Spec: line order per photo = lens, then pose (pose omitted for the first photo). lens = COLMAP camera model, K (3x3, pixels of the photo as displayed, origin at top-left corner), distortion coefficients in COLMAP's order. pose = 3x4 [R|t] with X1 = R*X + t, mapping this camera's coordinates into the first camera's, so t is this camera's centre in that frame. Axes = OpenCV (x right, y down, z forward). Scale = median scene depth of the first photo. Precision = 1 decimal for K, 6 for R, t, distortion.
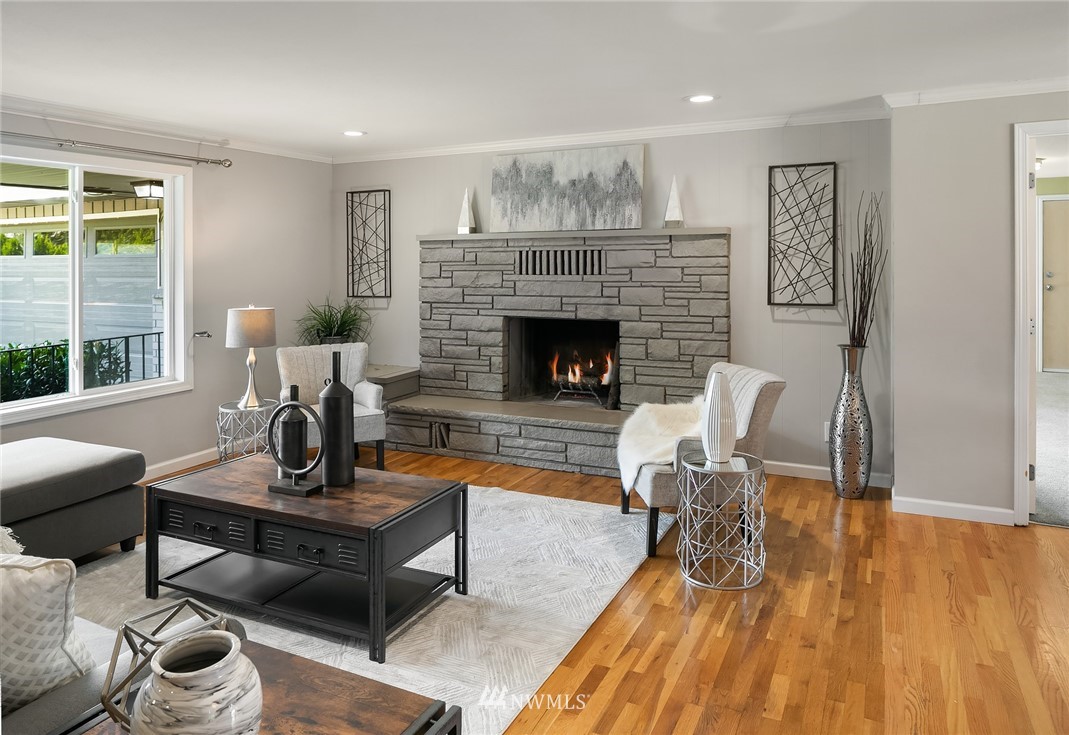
lens RADIAL K [[729.4, 0, 535.0], [0, 729.4, 254.2], [0, 0, 1]] dist [-0.007451, -0.000612]
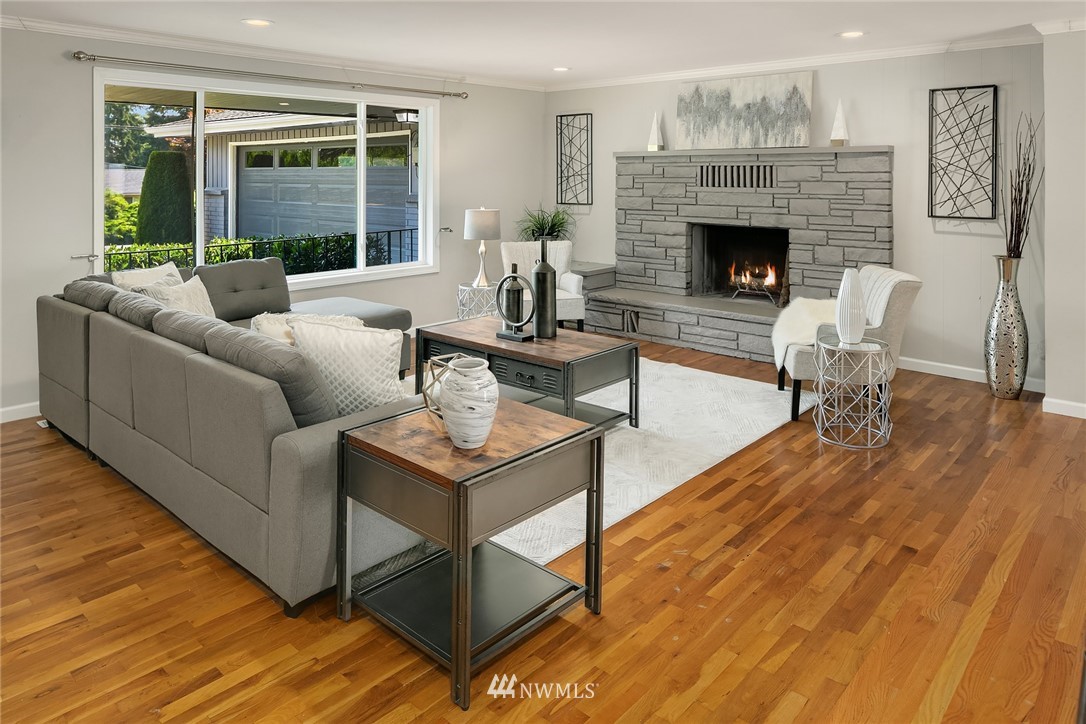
lens RADIAL K [[732.8, 0, 544.0], [0, 732.8, 216.0], [0, 0, 1]] dist [-0.003797, 0.001369]
pose [[0.961486, 0.024583, -0.273752, 0.067338], [-0.006534, 0.997755, 0.066651, -0.001189], [0.274776, -0.062295, 0.959488, -0.206249]]
